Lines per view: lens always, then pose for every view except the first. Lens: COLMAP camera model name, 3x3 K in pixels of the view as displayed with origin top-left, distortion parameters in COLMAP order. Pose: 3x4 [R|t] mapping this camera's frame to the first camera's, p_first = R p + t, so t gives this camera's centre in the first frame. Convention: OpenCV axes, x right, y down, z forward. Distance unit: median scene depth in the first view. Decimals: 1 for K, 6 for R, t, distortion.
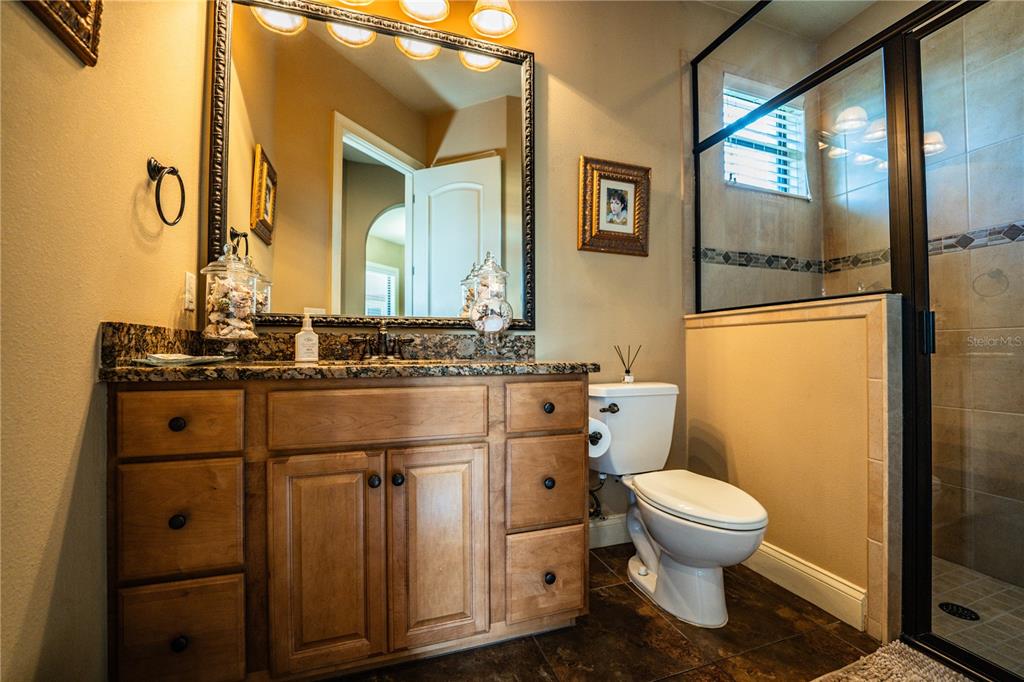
lens RADIAL K [[417.7, 0, 511.7], [0, 417.7, 344.2], [0, 0, 1]] dist [-0.028588, 0.003812]
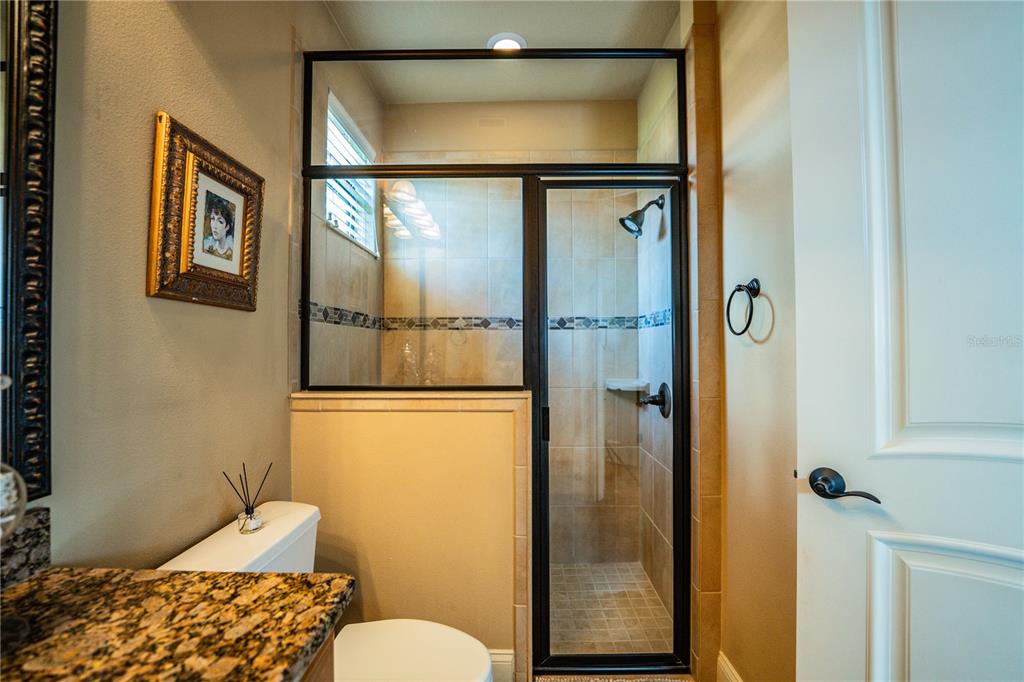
lens RADIAL K [[417.7, 0, 511.7], [0, 417.7, 344.2], [0, 0, 1]] dist [-0.028588, 0.003812]
pose [[0.337944, 0.006381, 0.941145, -0.150255], [-0.008403, 0.999958, -0.003763, -0.168590], [-0.941129, -0.006636, 0.337983, 0.420268]]
